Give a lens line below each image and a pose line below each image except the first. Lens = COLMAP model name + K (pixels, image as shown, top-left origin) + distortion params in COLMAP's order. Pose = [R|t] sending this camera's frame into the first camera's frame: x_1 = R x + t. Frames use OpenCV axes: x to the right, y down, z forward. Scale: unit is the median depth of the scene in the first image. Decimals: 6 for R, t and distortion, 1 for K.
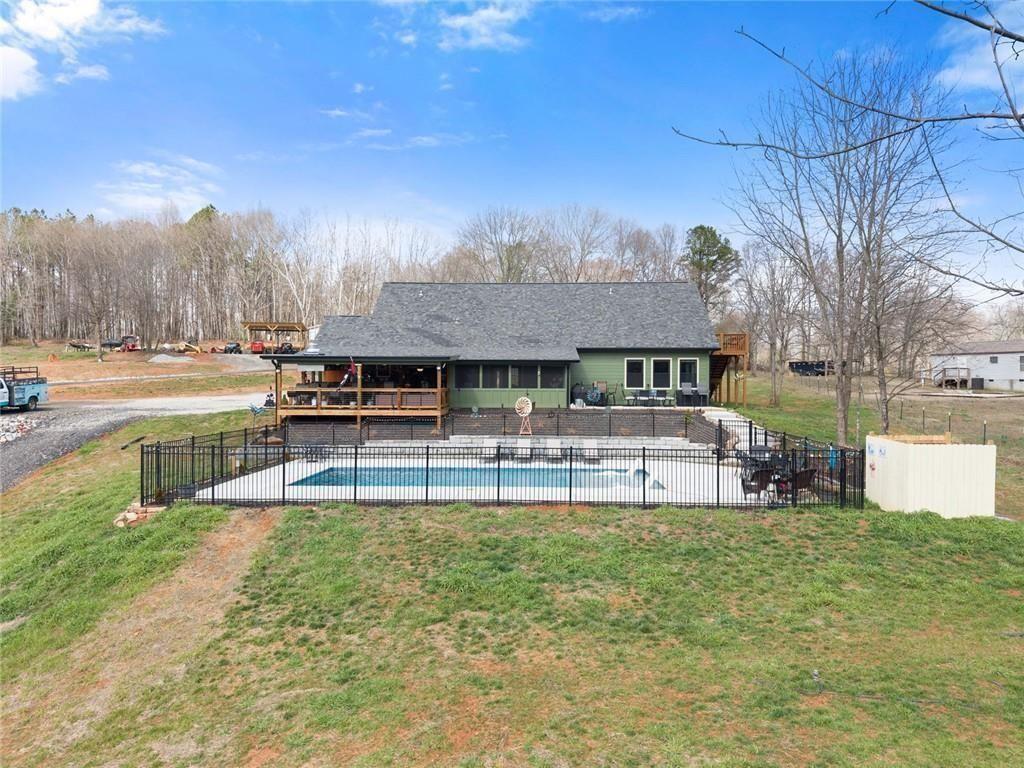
lens RADIAL K [[697.2, 0, 512.0], [0, 697.2, 384.0], [0, 0, 1]] dist [0.042086, -0.060085]
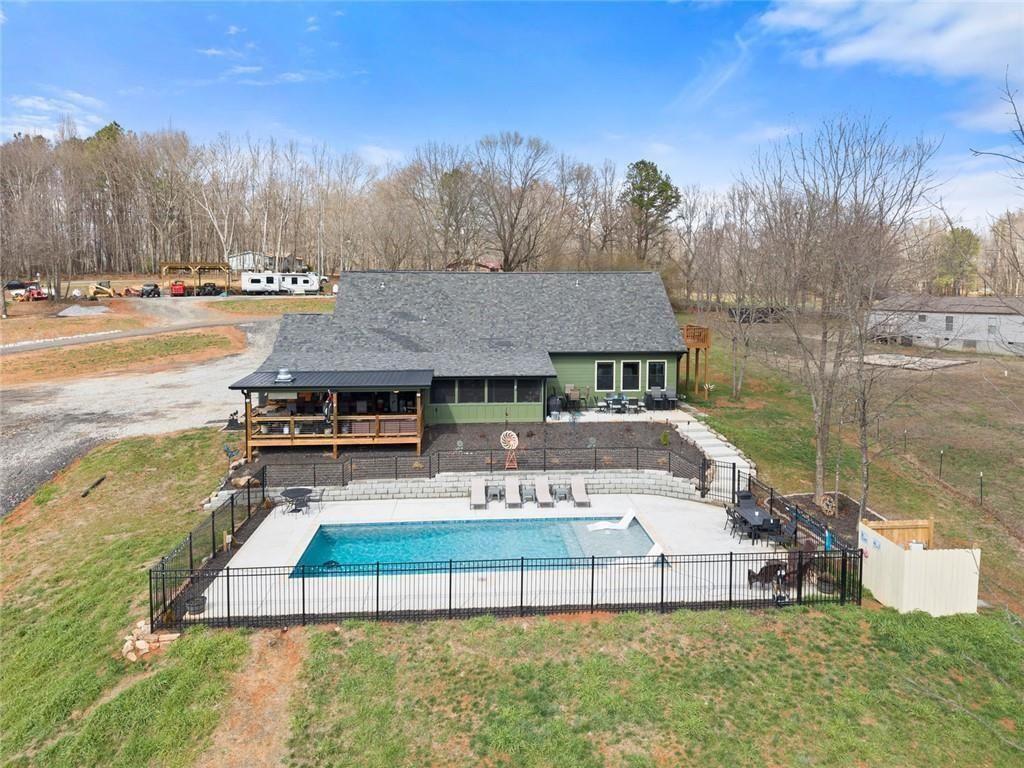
lens RADIAL K [[716.1, 0, 514.9], [0, 716.1, 339.8], [0, 0, 1]] dist [0.030907, -0.032478]
pose [[0.993800, -0.005004, 0.111072, -0.082675], [-0.002815, 0.997534, 0.070124, -0.172061], [-0.111149, -0.070002, 0.991335, -0.002038]]
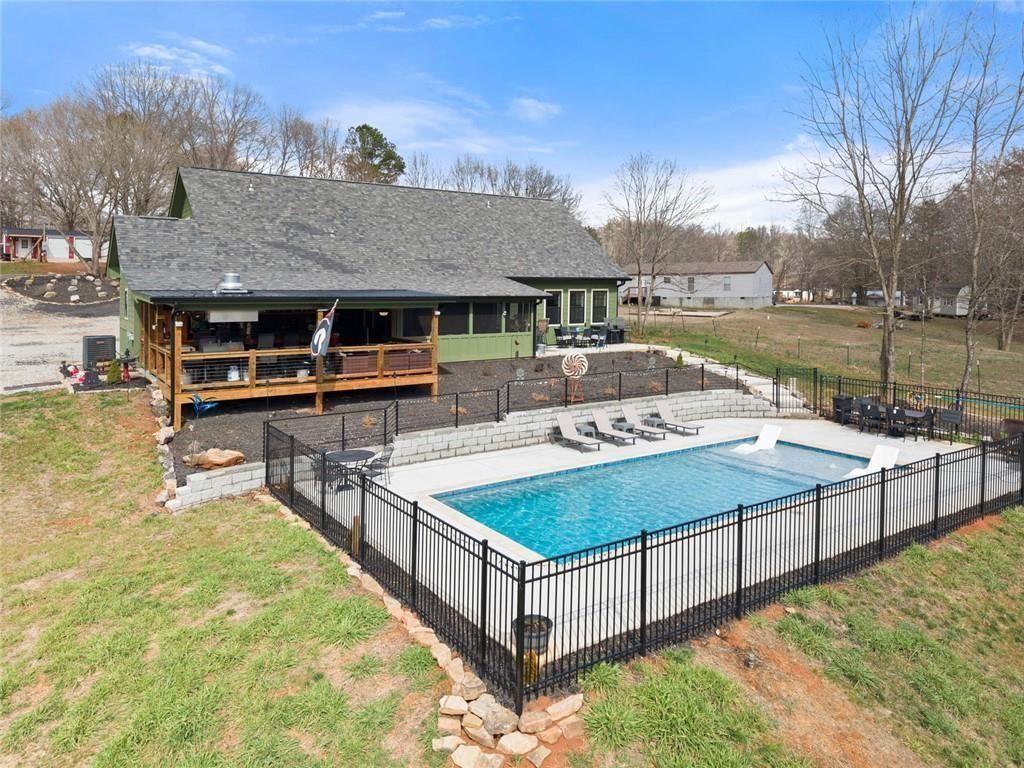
lens RADIAL K [[727.4, 0, 540.9], [0, 727.4, 300.3], [0, 0, 1]] dist [0.004959, 0.003142]
pose [[0.799006, -0.009289, 0.601252, -0.454296], [-0.000477, 0.999871, 0.016081, -0.046571], [-0.601323, -0.013135, 0.798898, 0.376251]]
